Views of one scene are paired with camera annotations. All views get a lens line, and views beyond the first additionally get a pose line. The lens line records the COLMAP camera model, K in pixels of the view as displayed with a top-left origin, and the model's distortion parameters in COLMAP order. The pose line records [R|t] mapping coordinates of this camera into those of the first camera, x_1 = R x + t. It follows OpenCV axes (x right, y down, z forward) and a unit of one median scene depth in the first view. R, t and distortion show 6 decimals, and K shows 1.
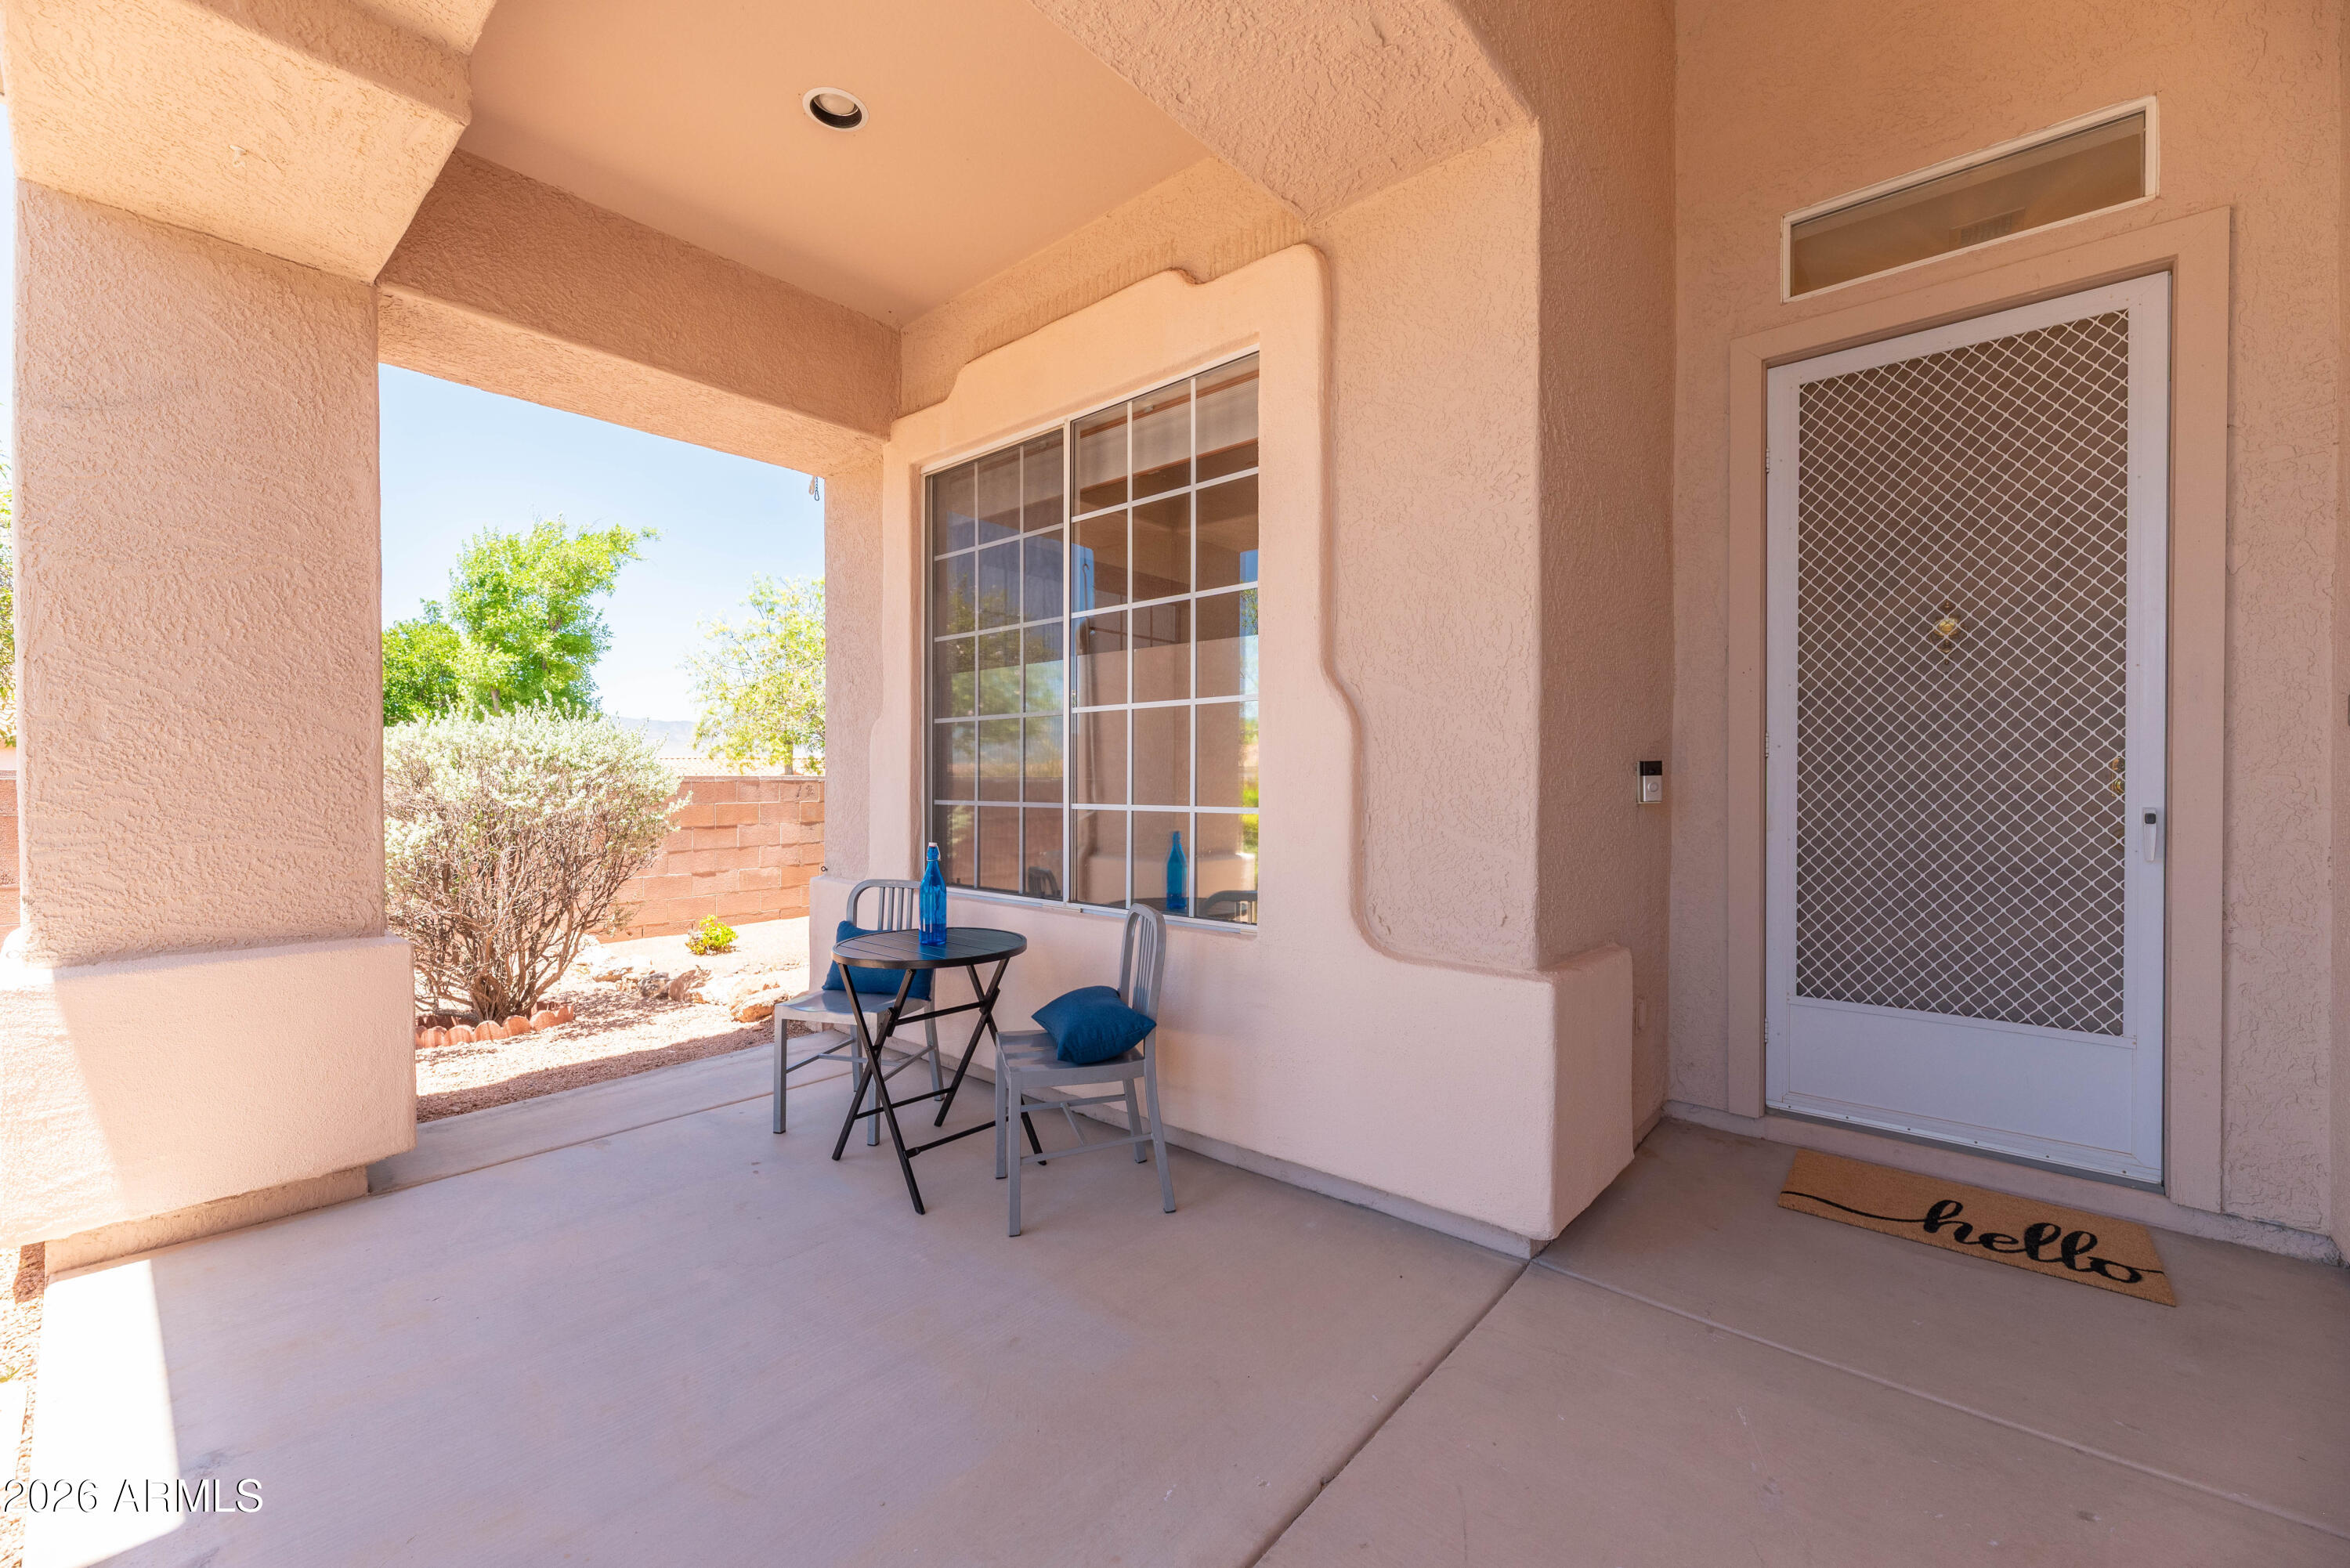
lens RADIAL K [[944.2, 0, 1172.7], [0, 944.2, 788.0], [0, 0, 1]] dist [-0.002355, 0.000181]
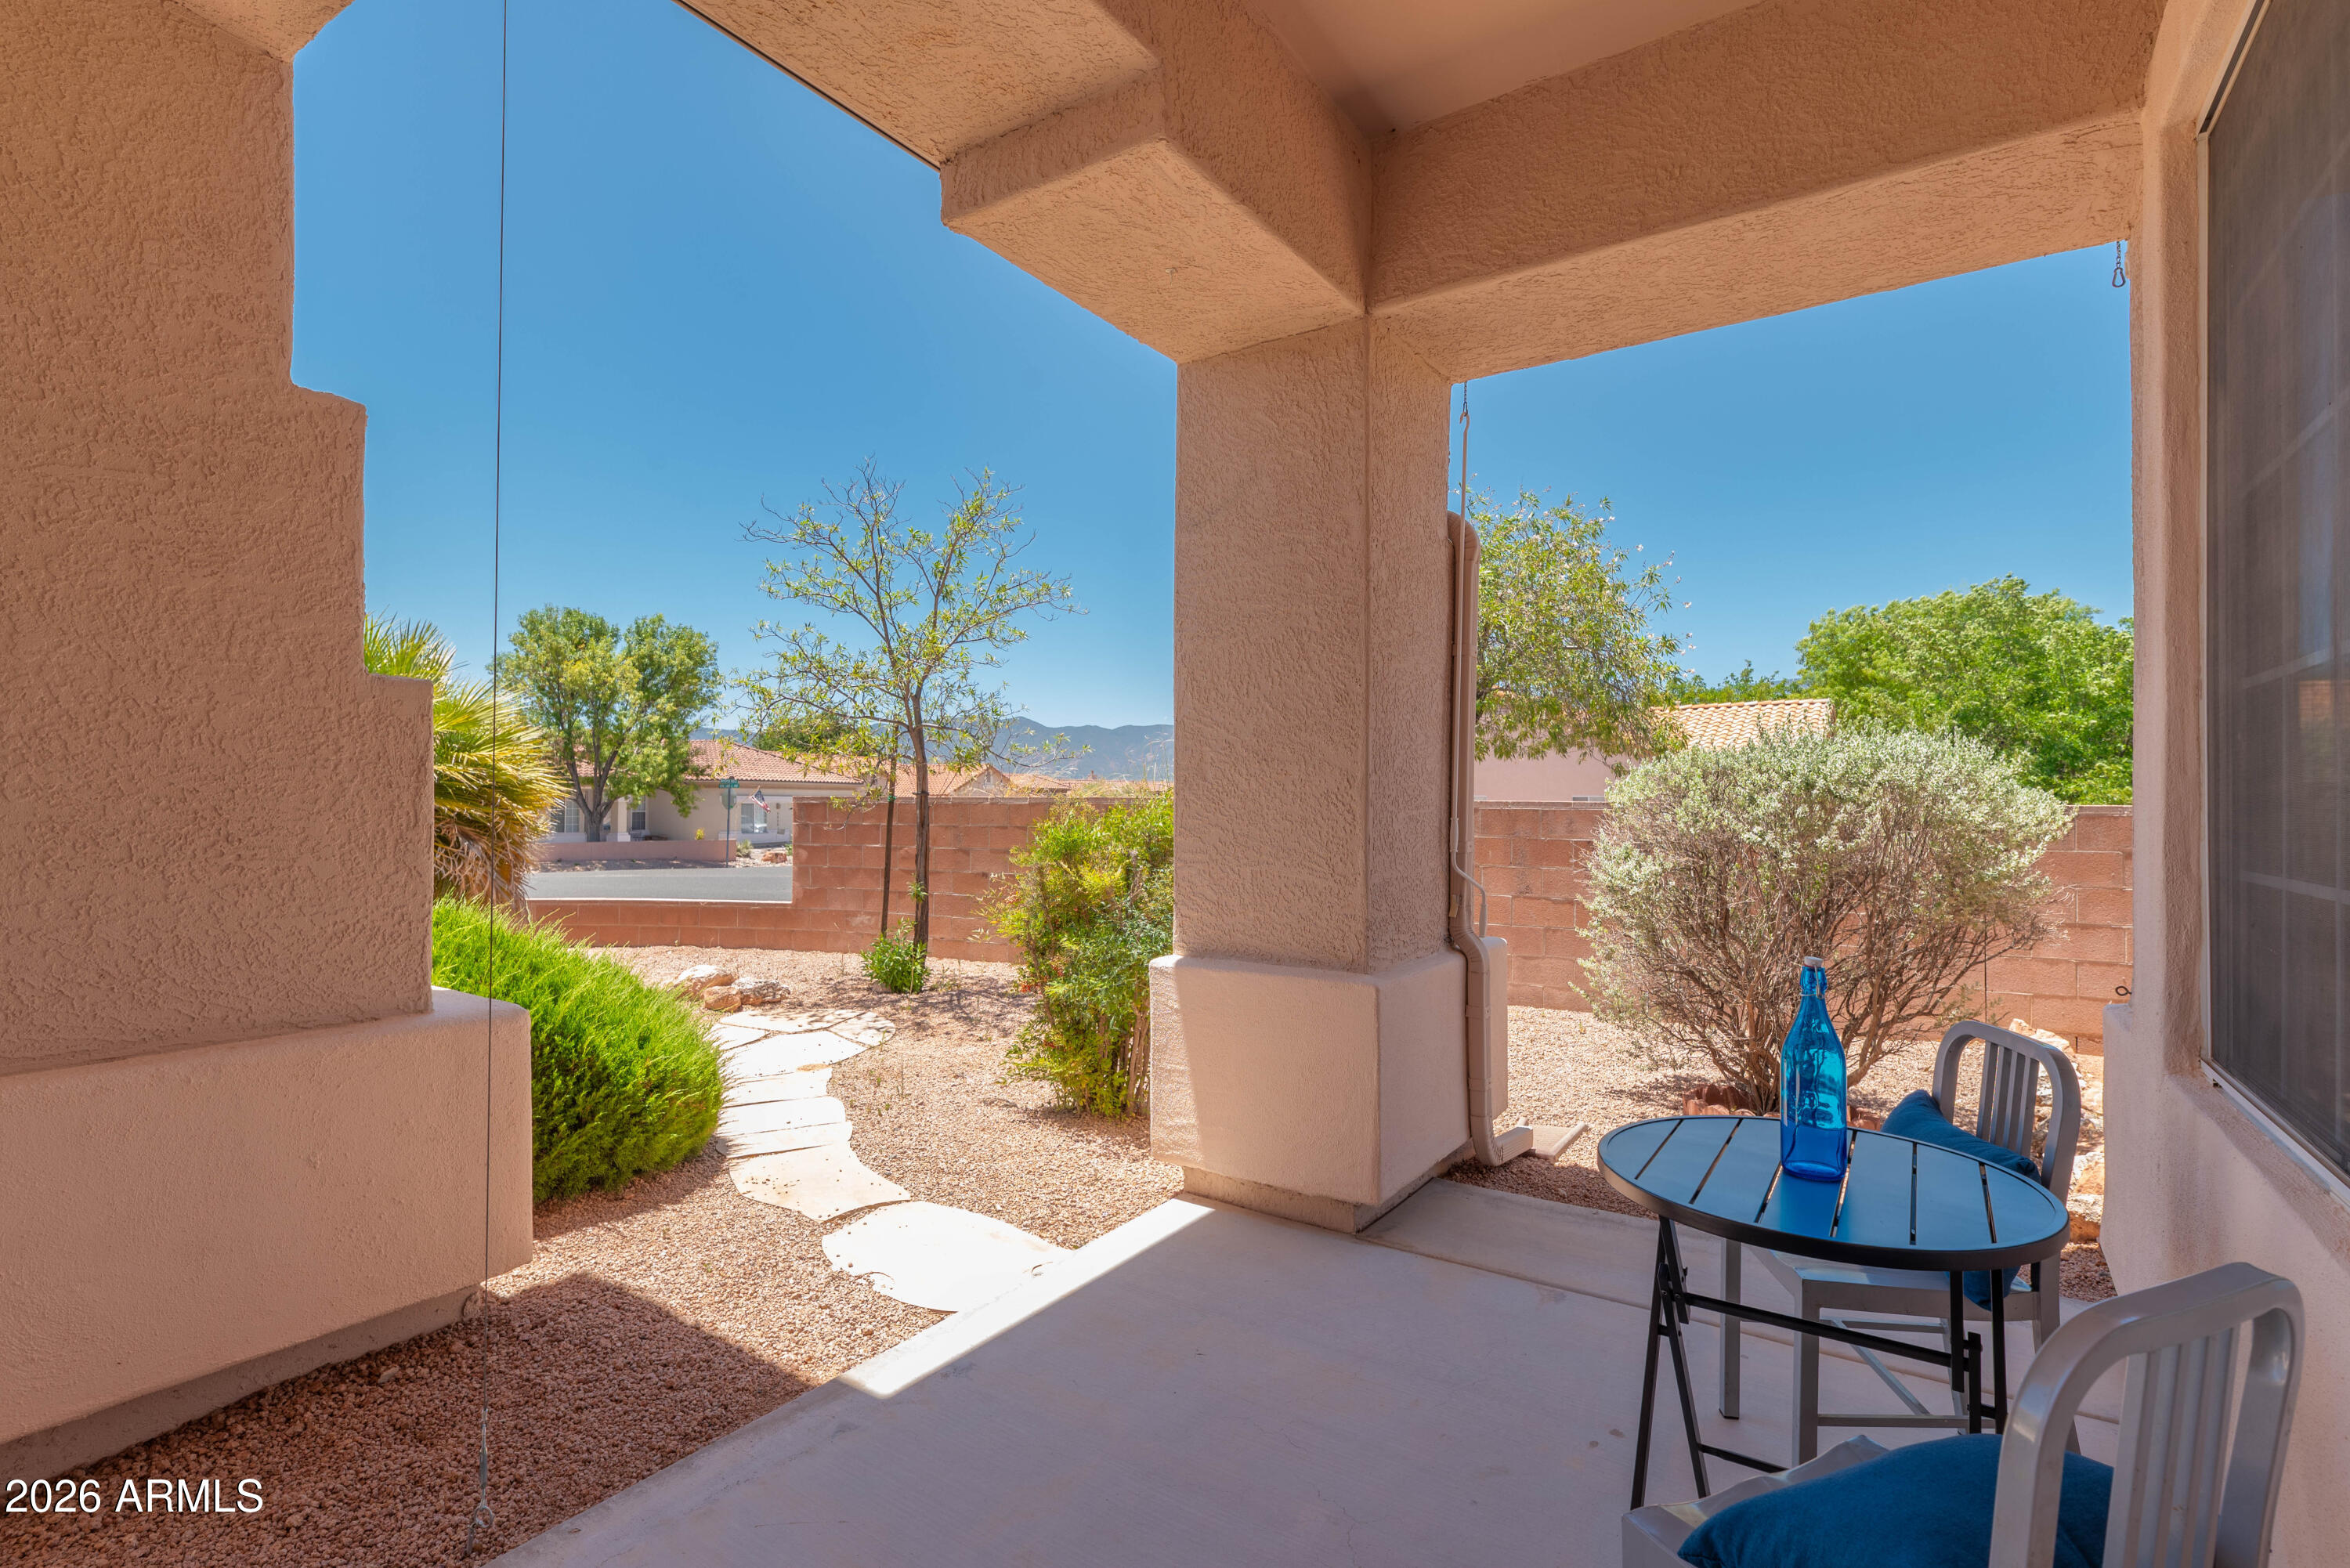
lens RADIAL K [[1110.0, 0, 1173.2], [0, 1110.0, 781.6], [0, 0, 1]] dist [-0.002086, -0.000175]
pose [[0.113400, -0.016215, -0.993417, 0.291602], [-0.008899, 0.999810, -0.017335, -0.020648], [0.993510, 0.010806, 0.113234, 0.692367]]
